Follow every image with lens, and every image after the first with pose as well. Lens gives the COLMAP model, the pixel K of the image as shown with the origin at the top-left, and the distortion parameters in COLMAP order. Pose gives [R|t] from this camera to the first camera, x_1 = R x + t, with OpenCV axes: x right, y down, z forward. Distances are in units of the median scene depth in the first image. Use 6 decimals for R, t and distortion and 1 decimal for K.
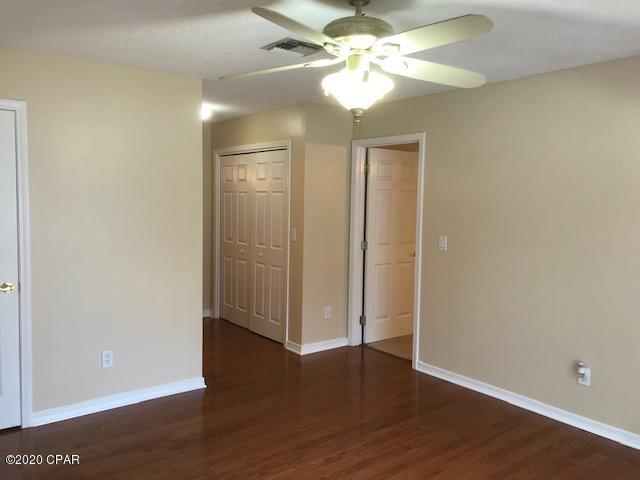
lens RADIAL K [[534.4, 0, 320.5], [0, 534.4, 240.6], [0, 0, 1]] dist [0.057408, 0.004976]
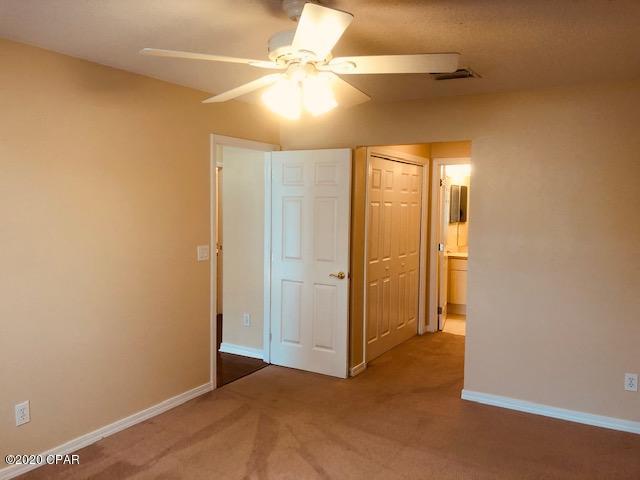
lens RADIAL K [[534.4, 0, 321.0], [0, 534.4, 238.2], [0, 0, 1]] dist [0.057408, 0.004976]
pose [[0.394628, 0.057357, -0.917049, 0.900389], [-0.092020, 0.995499, 0.022665, -0.048397], [0.914222, 0.075442, 0.398129, 0.658044]]
